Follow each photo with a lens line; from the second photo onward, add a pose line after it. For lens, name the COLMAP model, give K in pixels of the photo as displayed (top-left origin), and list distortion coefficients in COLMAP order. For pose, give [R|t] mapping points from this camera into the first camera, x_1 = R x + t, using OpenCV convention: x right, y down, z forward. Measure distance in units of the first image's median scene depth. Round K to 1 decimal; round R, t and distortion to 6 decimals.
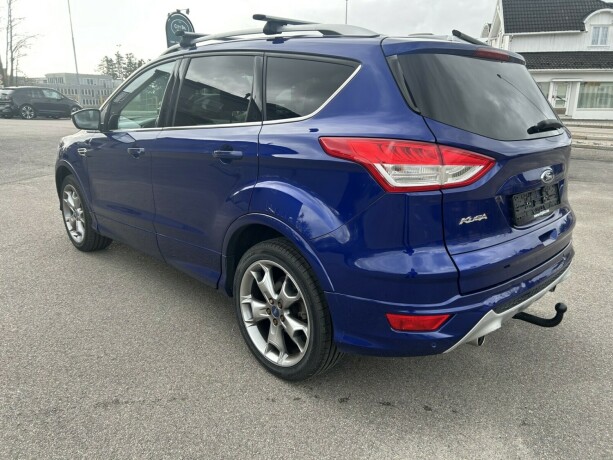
lens RADIAL K [[465.3, 0, 309.3], [0, 465.3, 228.6], [0, 0, 1]] dist [0.023740, -0.036128]
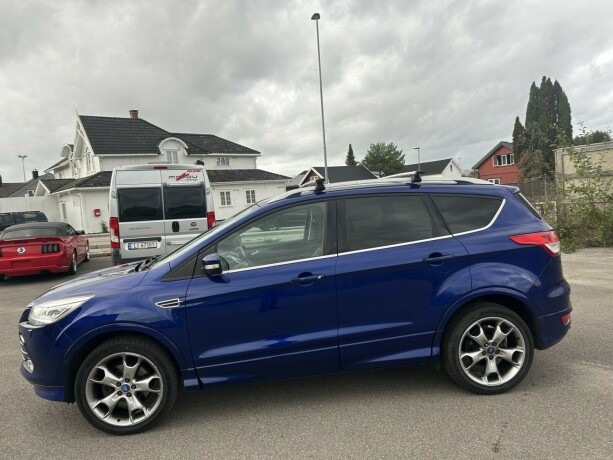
lens RADIAL K [[465.3, 0, 309.6], [0, 465.3, 232.4], [0, 0, 1]] dist [0.023740, -0.036128]
pose [[0.616471, -0.103437, 0.780554, -0.132138], [0.275012, 0.957185, -0.090358, -0.018160], [-0.737788, 0.270365, 0.618524, 0.030877]]
